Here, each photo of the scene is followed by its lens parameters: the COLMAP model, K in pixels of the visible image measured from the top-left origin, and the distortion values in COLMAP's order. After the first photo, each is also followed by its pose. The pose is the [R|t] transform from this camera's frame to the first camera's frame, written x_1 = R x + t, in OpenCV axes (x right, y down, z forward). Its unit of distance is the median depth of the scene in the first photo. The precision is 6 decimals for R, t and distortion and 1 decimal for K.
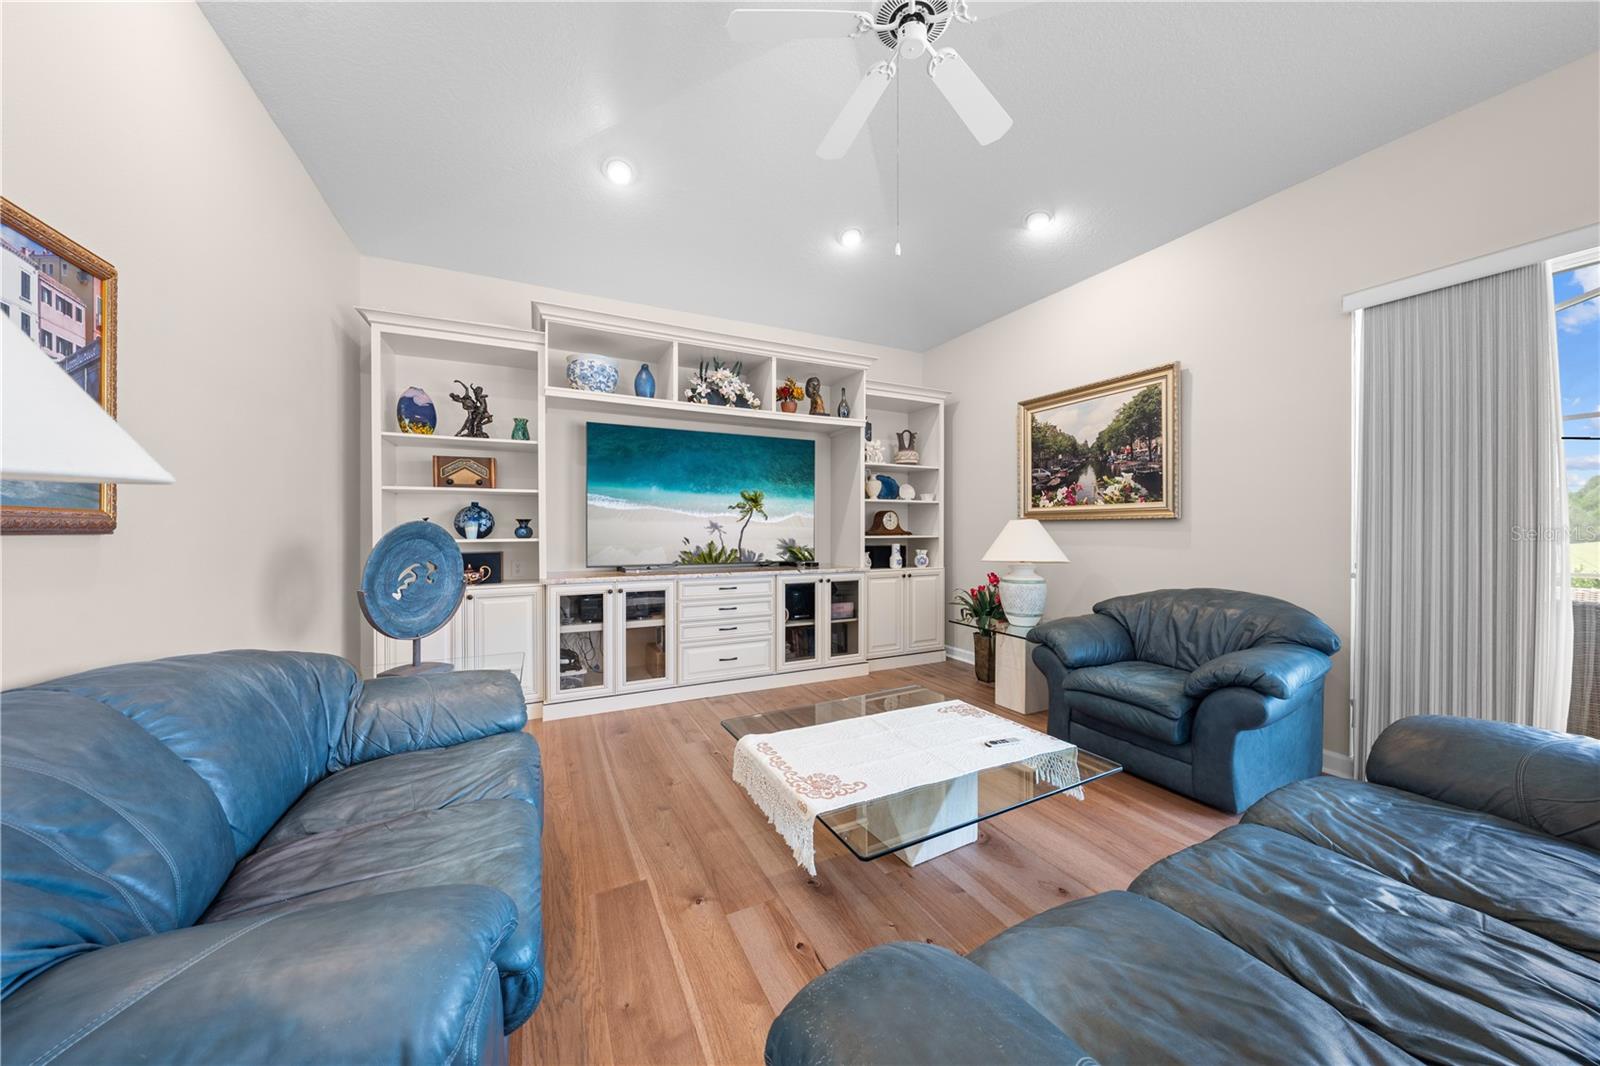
lens RADIAL K [[534.1, 0, 805.6], [0, 534.1, 524.6], [0, 0, 1]] dist [-0.002019, 0.000004]
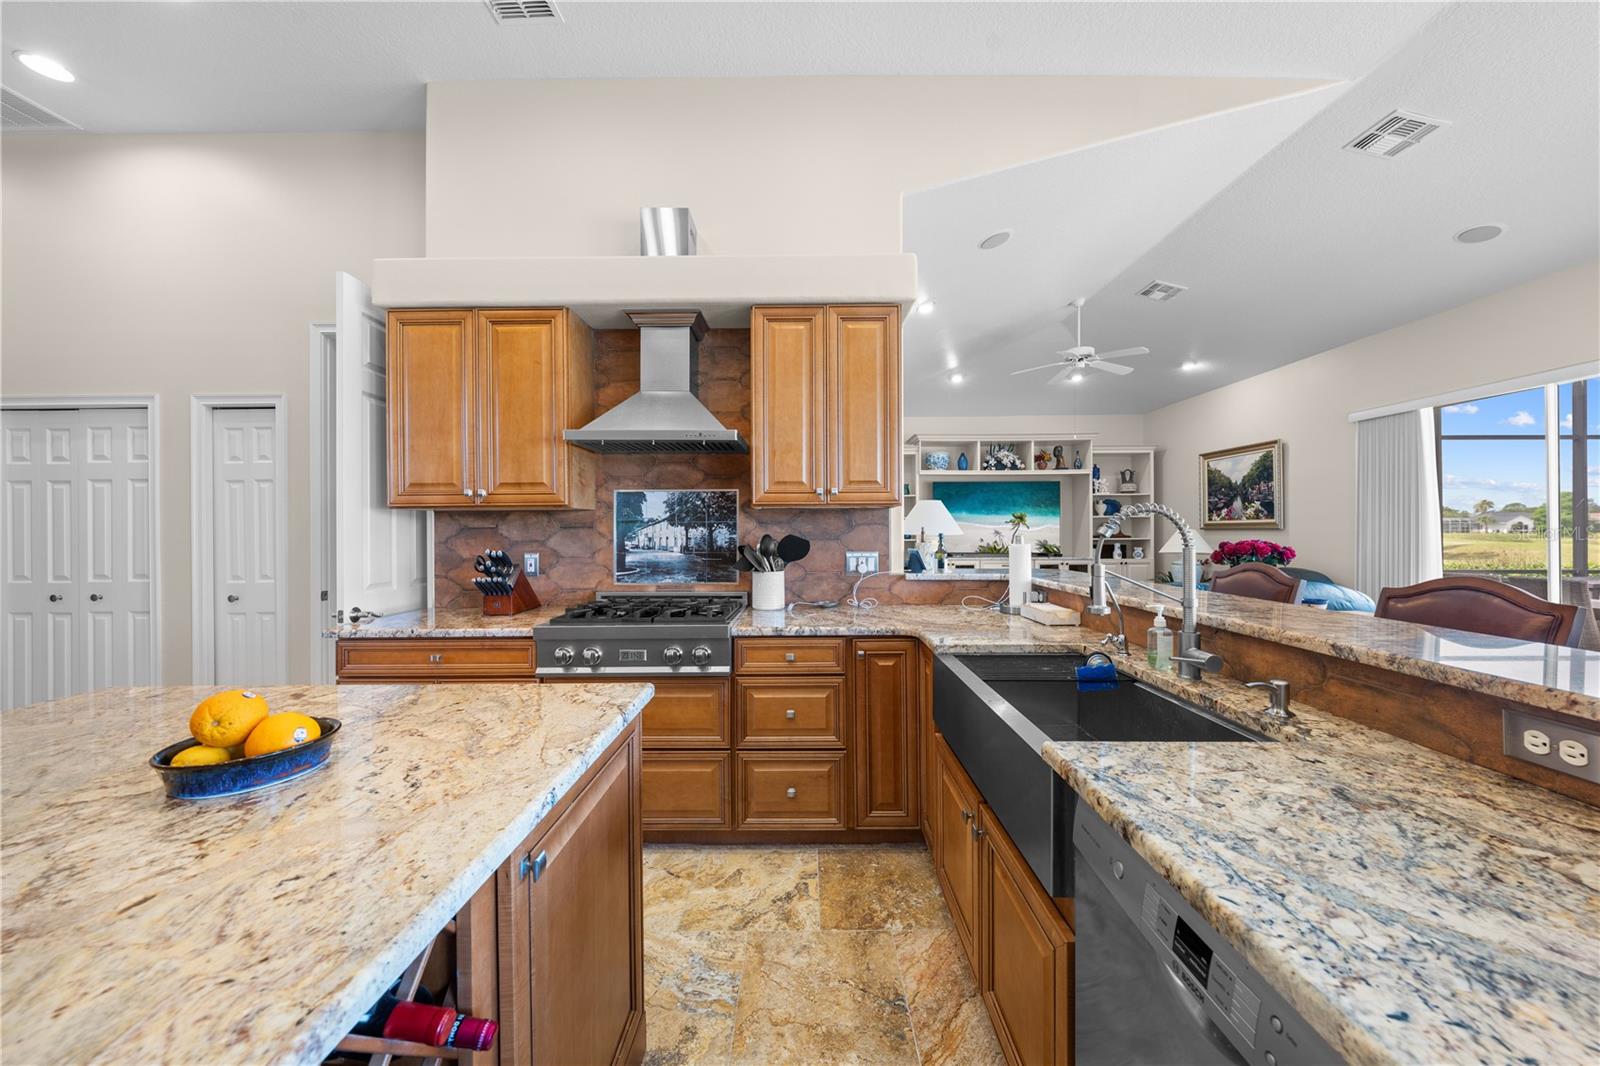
lens RADIAL K [[556.7, 0, 800.0], [0, 556.7, 533.0], [0, 0, 1]] dist [-0.001984, -0.000201]
pose [[0.887944, -0.002394, -0.459945, 0.112851], [0.007844, 0.999920, 0.009939, -0.022739], [0.459884, -0.012433, 0.887892, -1.098725]]
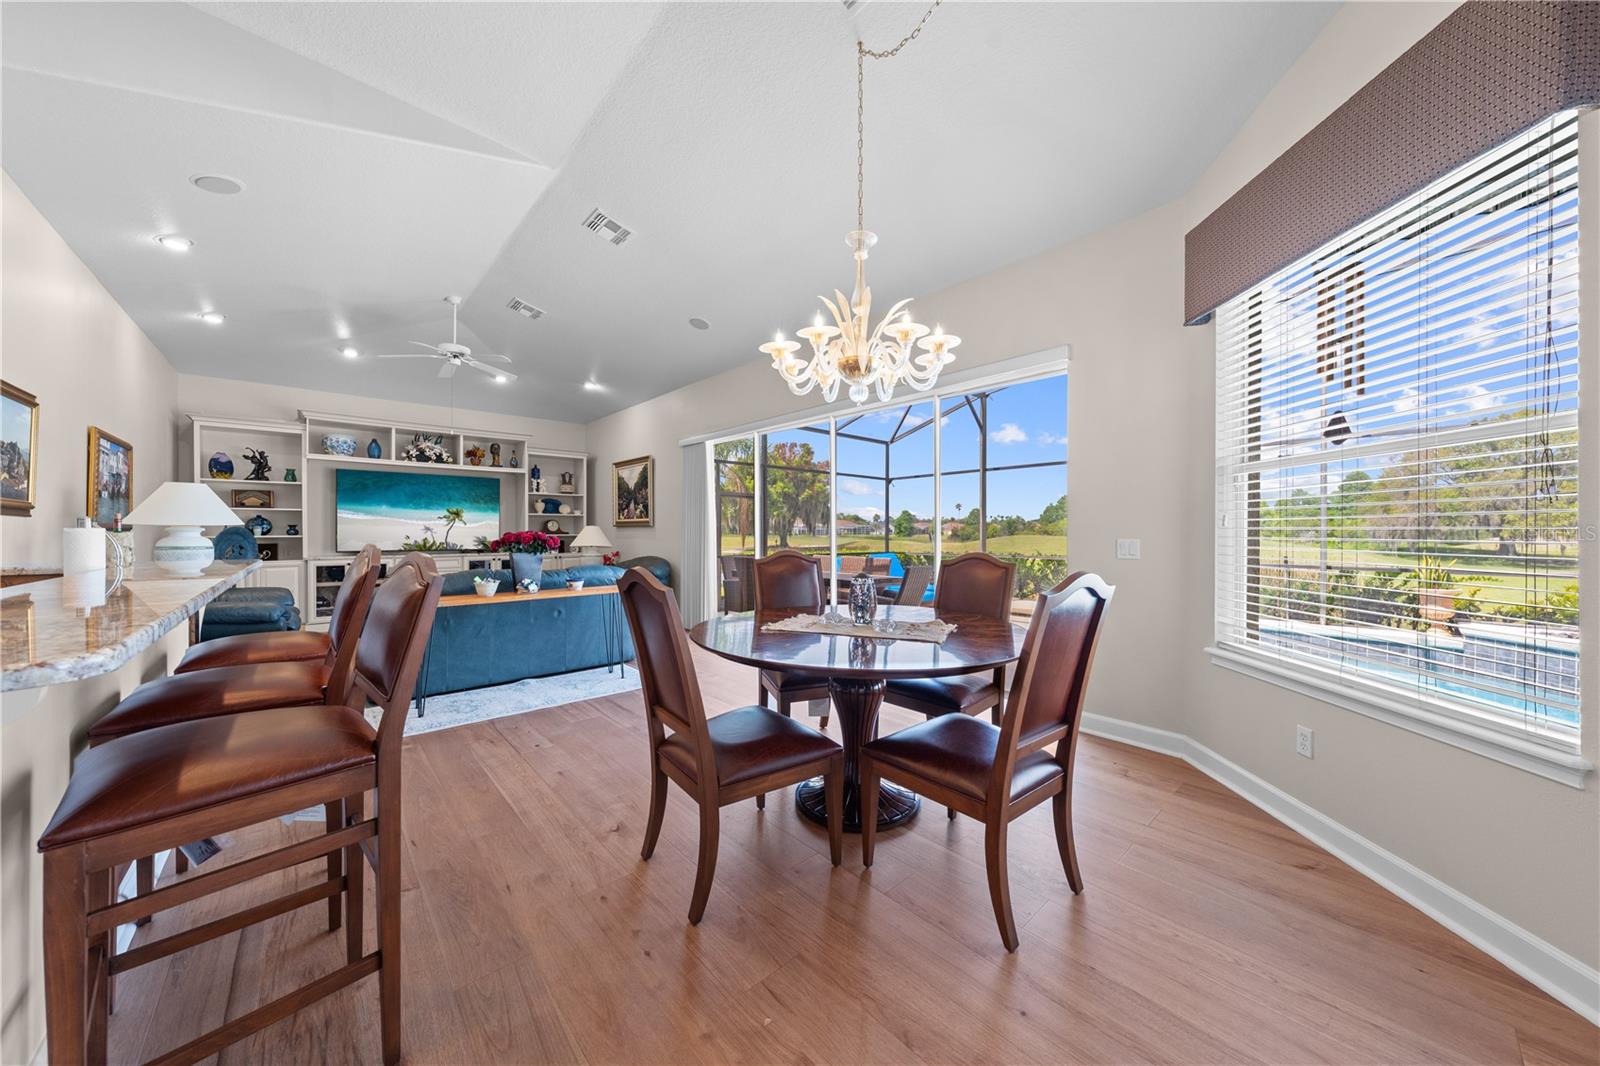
lens RADIAL K [[544.4, 0, 803.3], [0, 544.4, 529.5], [0, 0, 1]] dist [-0.000637, 0.000199]
pose [[0.963684, 0.001809, 0.267039, 0.576831], [-0.002898, 0.999989, 0.003685, -0.005305], [-0.267029, -0.004325, 0.963679, -1.103838]]
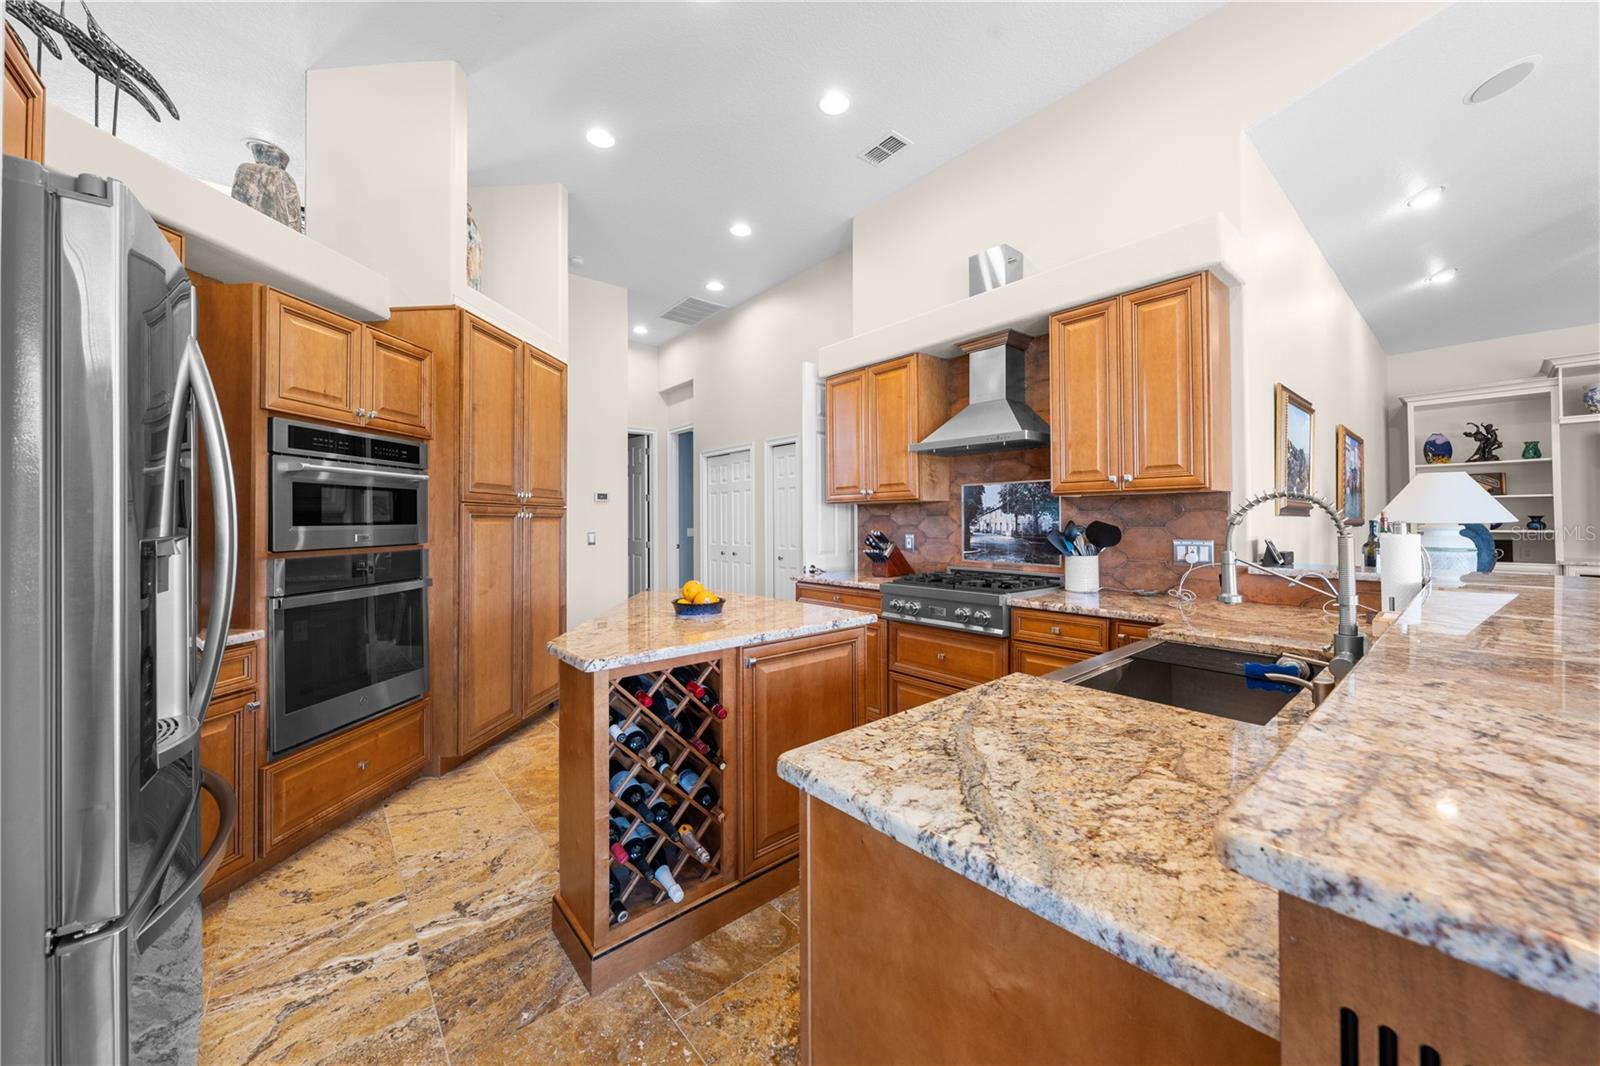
lens RADIAL K [[576.6, 0, 796.7], [0, 576.6, 514.1], [0, 0, 1]] dist [-0.000097, -0.000057]
pose [[0.222931, -0.011169, -0.974770, 0.427759], [0.011660, 0.999893, -0.008790, -0.020814], [0.974764, -0.009406, 0.223038, -1.031968]]
